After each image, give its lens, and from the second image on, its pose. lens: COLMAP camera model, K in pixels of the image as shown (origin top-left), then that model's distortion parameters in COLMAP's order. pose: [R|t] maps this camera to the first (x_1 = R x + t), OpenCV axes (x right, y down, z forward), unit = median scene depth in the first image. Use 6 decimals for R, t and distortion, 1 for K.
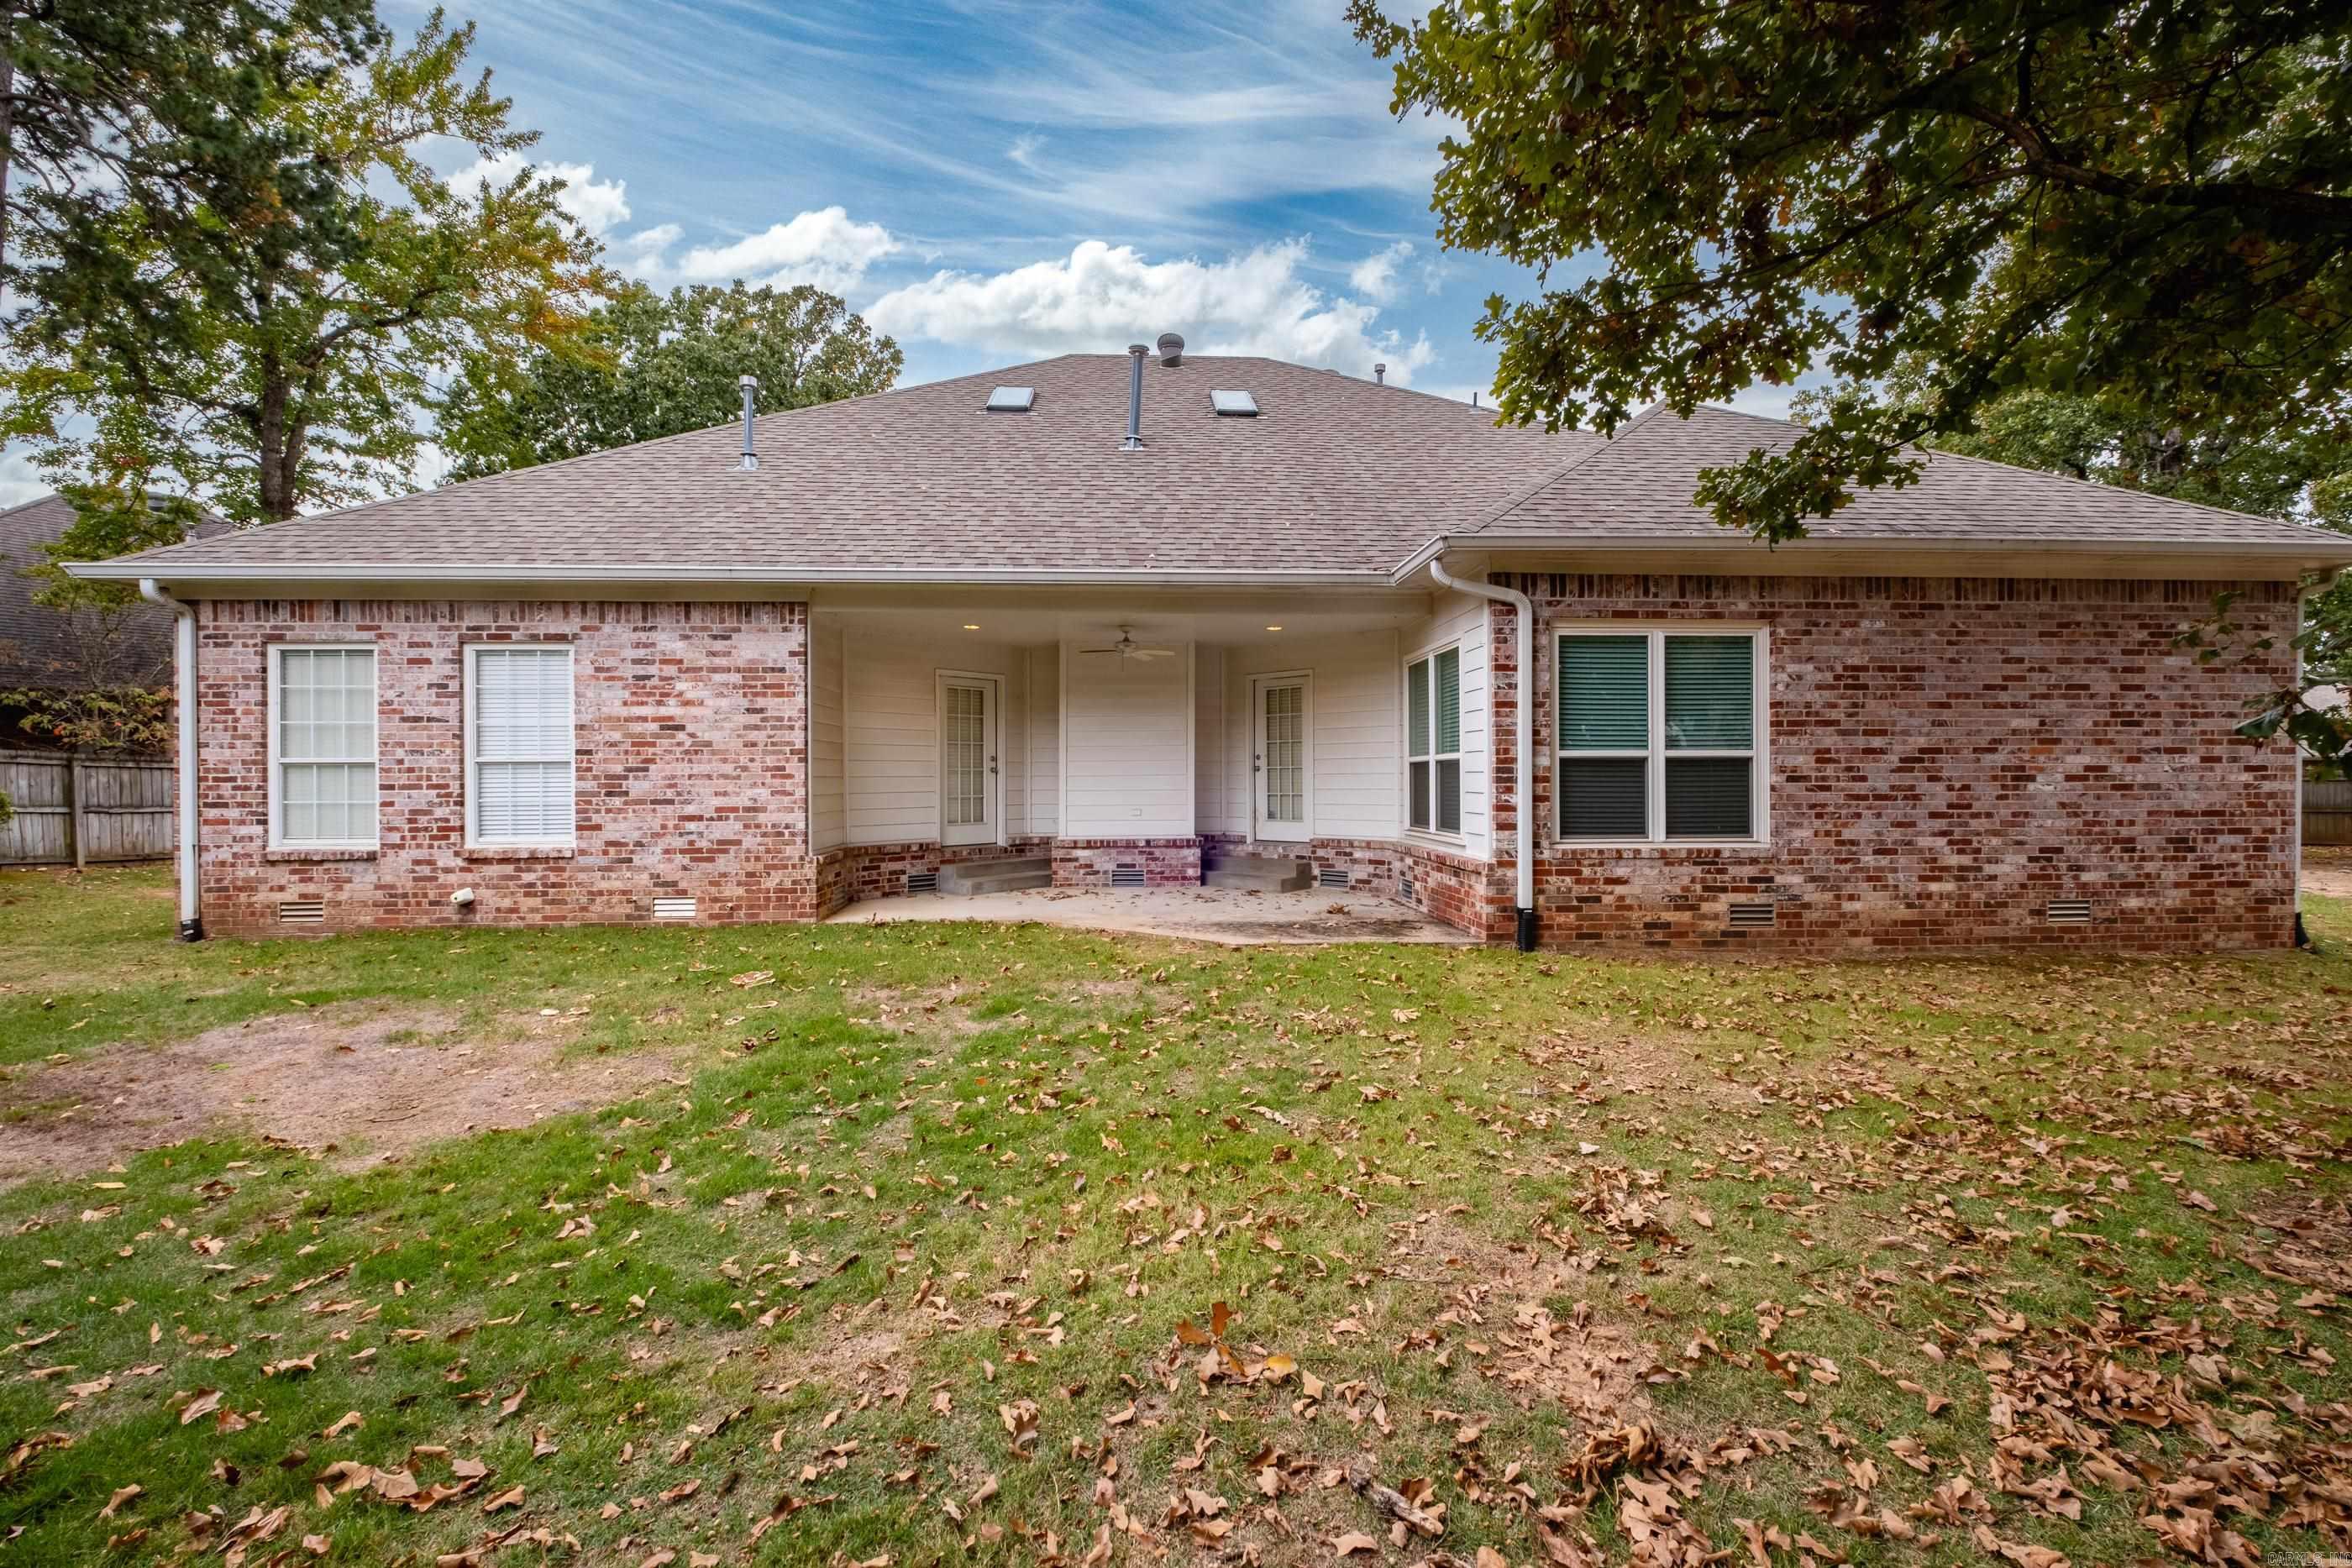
lens RADIAL K [[1005.6, 0, 1183.5], [0, 1005.6, 783.8], [0, 0, 1]] dist [0.001017, -0.000585]
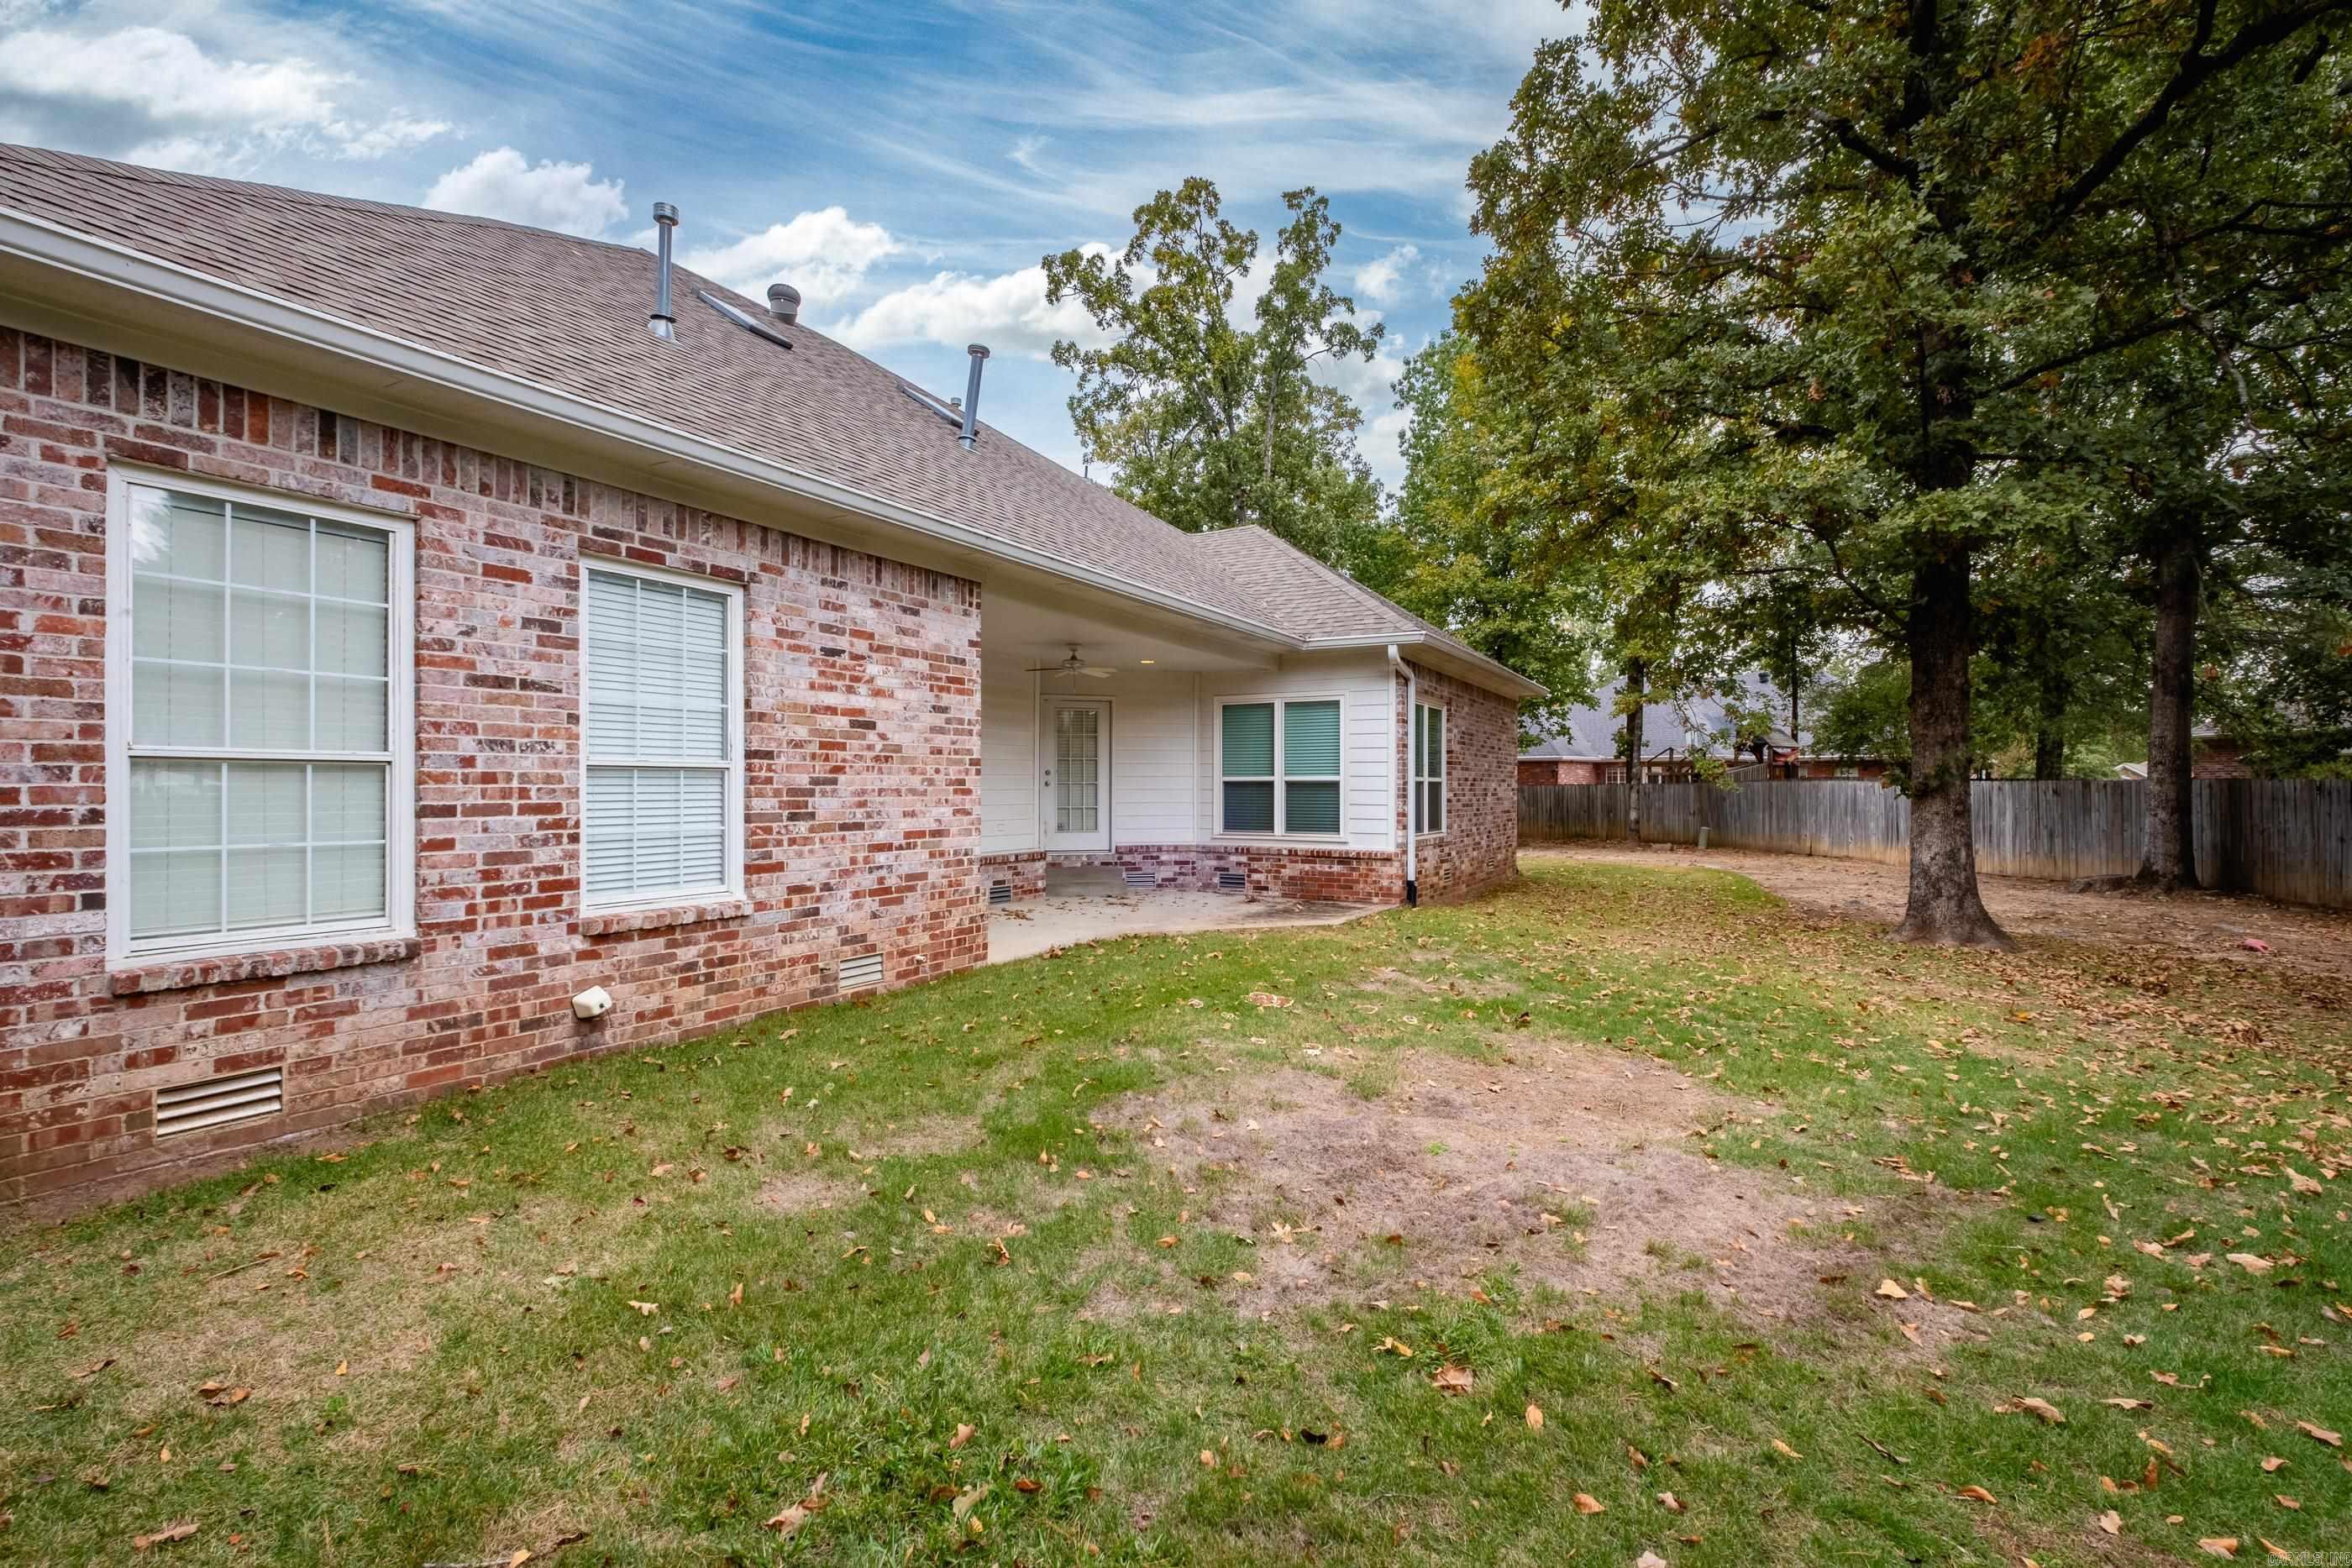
lens RADIAL K [[1005.6, 0, 1185.6], [0, 1005.6, 789.6], [0, 0, 1]] dist [0.001017, -0.000585]
pose [[0.547159, 0.004417, 0.837017, -0.997324], [-0.001164, 0.999989, -0.004516, -0.005673], [-0.837028, 0.001496, 0.547158, 0.405386]]
